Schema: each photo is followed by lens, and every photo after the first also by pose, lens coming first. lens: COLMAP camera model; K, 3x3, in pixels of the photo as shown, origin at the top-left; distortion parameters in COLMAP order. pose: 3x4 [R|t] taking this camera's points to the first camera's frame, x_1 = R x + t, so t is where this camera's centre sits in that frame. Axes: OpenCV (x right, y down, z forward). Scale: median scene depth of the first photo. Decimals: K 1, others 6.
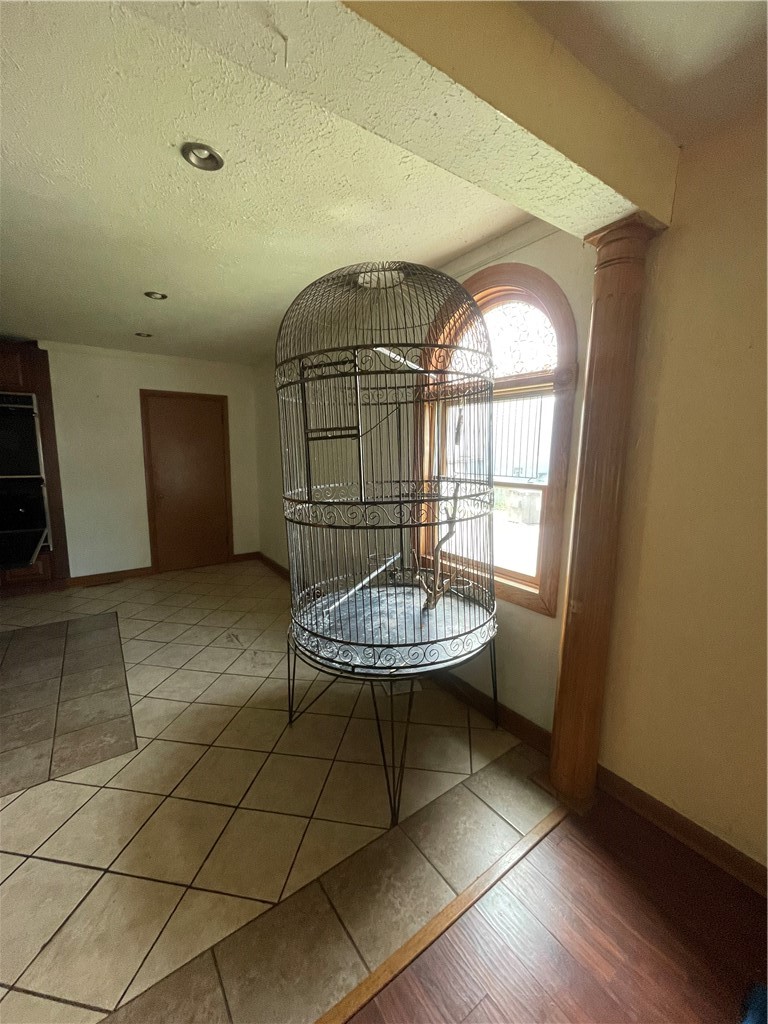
lens RADIAL K [[412.4, 0, 384.0], [0, 412.4, 512.0], [0, 0, 1]] dist [-0.002989, 0.000132]
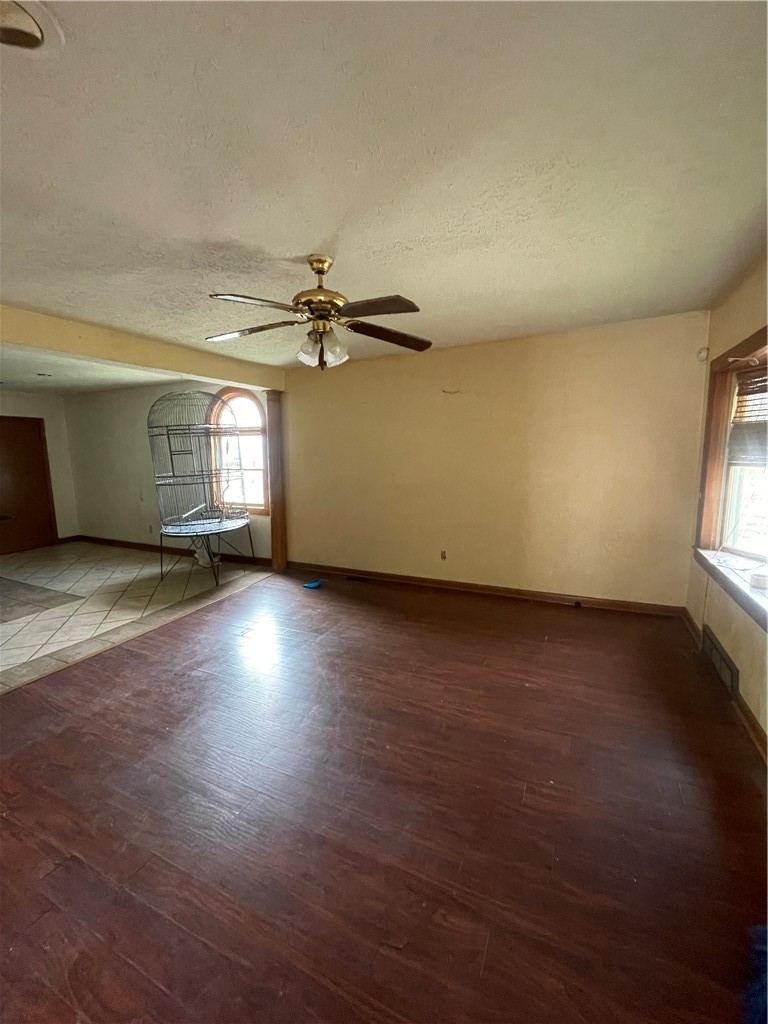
lens RADIAL K [[412.4, 0, 384.0], [0, 412.4, 512.0], [0, 0, 1]] dist [-0.002989, 0.000132]
pose [[0.864557, -0.091791, 0.494081, -0.225700], [0.093297, 0.995402, 0.021674, 0.186093], [-0.493799, 0.027358, 0.869146, -1.381651]]
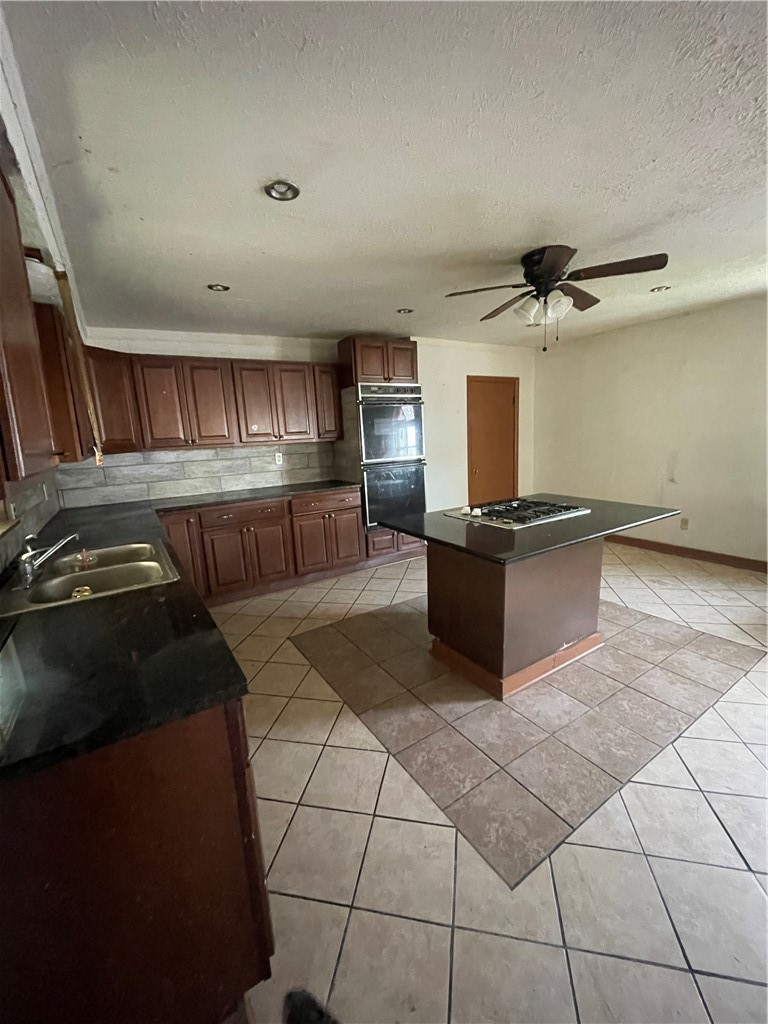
lens RADIAL K [[412.4, 0, 384.0], [0, 412.4, 512.0], [0, 0, 1]] dist [-0.002989, 0.000132]
pose [[0.997551, -0.048517, -0.050385, -1.405665], [0.050538, 0.997936, 0.039628, 0.027088], [0.048358, -0.042077, 0.997943, -0.255393]]
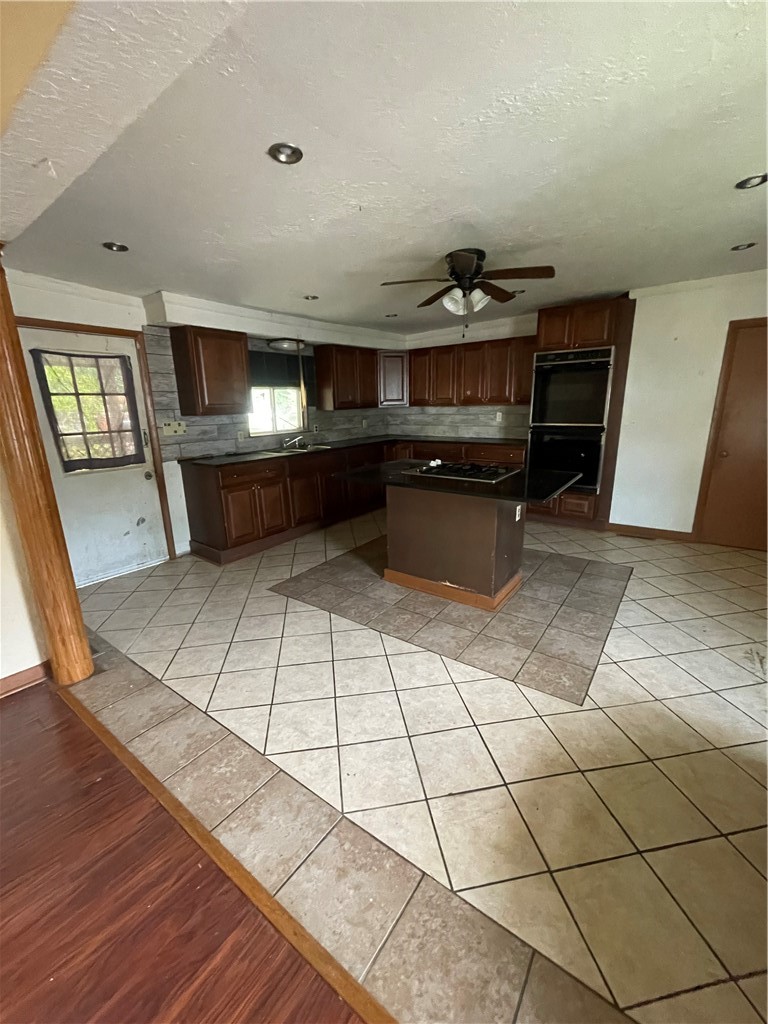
lens RADIAL K [[412.4, 0, 384.0], [0, 412.4, 512.0], [0, 0, 1]] dist [-0.002989, 0.000132]
pose [[0.321123, 0.224171, -0.920124, 0.048009], [-0.115028, 0.973620, 0.197059, -0.018182], [0.940026, 0.042560, 0.338438, 0.159980]]
